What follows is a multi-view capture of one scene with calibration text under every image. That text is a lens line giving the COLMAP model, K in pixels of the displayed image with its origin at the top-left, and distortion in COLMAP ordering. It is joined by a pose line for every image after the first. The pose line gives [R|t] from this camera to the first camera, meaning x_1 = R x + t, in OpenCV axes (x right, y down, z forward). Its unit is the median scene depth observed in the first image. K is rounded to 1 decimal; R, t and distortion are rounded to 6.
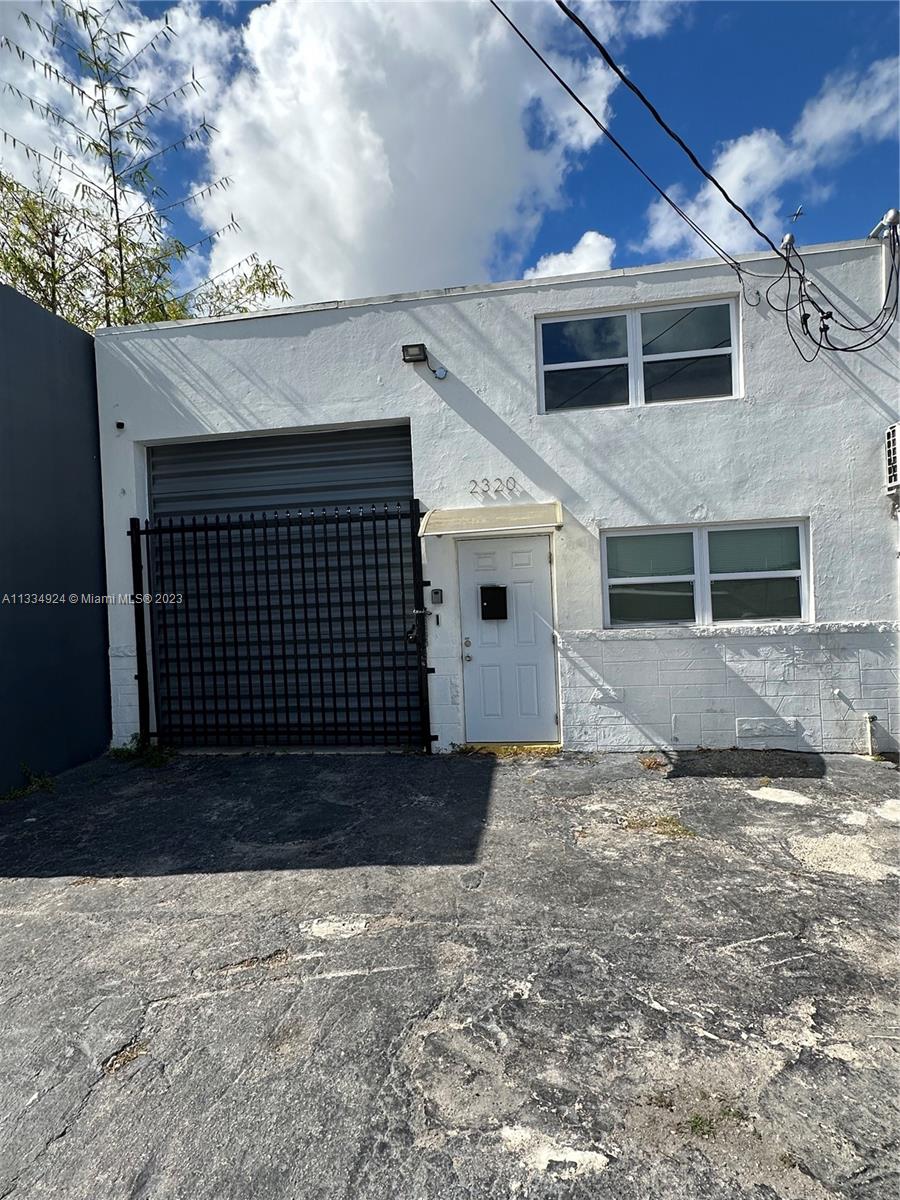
lens RADIAL K [[636.7, 0, 448.3], [0, 636.7, 601.1], [0, 0, 1]] dist [-0.000443, 0.000182]
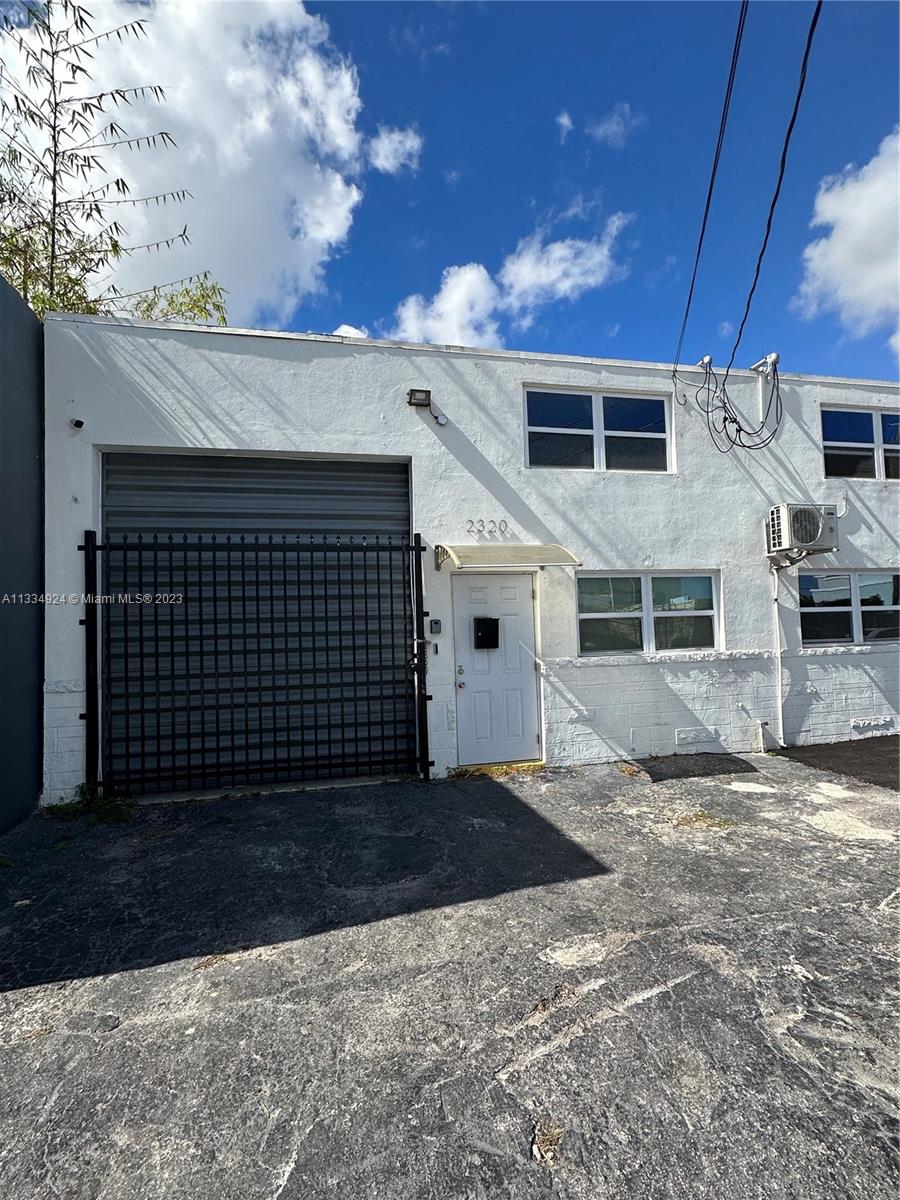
lens RADIAL K [[576.5, 0, 449.5], [0, 576.5, 601.5], [0, 0, 1]] dist [0.000247, 0.000266]
pose [[0.929698, 0.032850, 0.366854, -0.378145], [-0.007720, 0.997534, -0.069760, 0.019378], [-0.368241, 0.062024, 0.927659, 0.115211]]
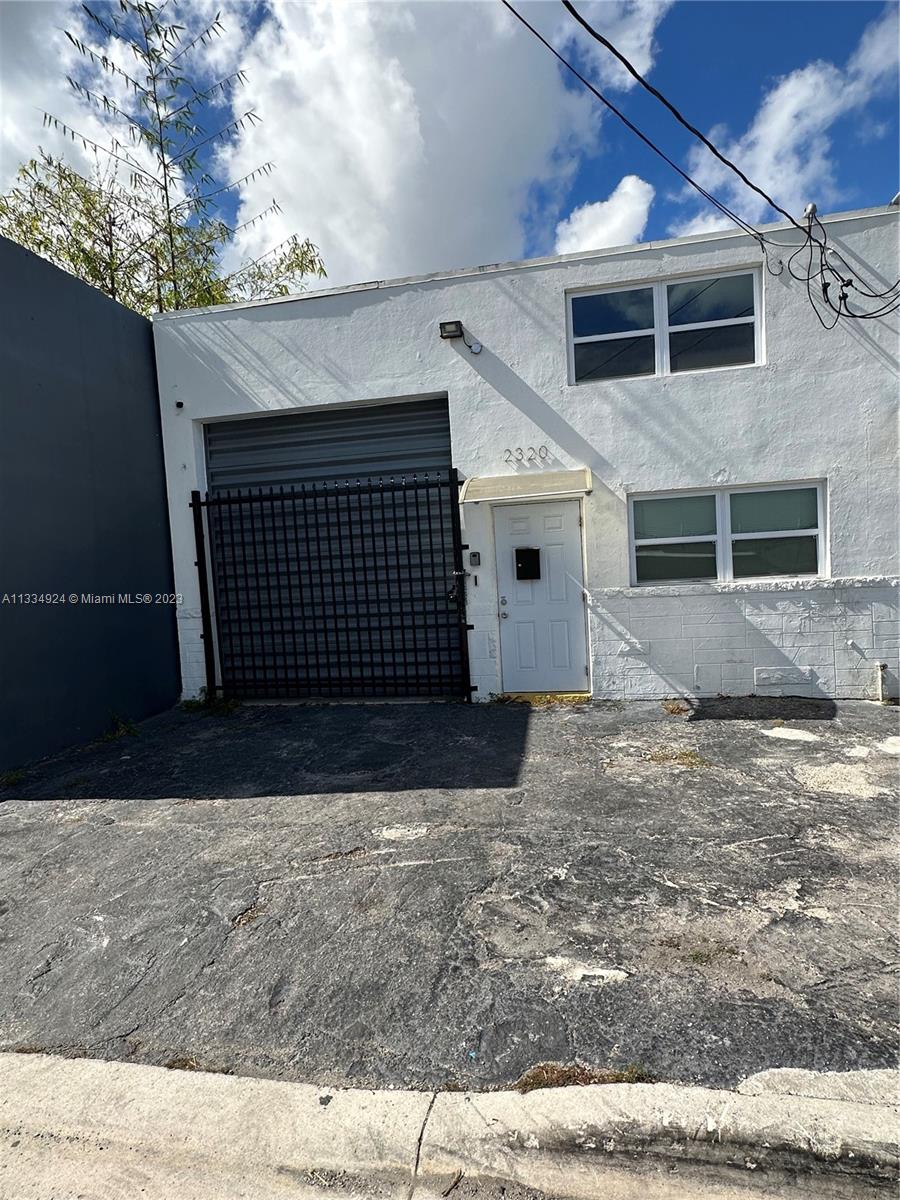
lens RADIAL K [[636.7, 0, 451.2], [0, 636.7, 602.2], [0, 0, 1]] dist [-0.000443, 0.000182]
pose [[0.999129, -0.011081, -0.040225, -0.016968], [0.013218, 0.998493, 0.053261, 0.008881], [0.039574, -0.053746, 0.997770, -0.092258]]
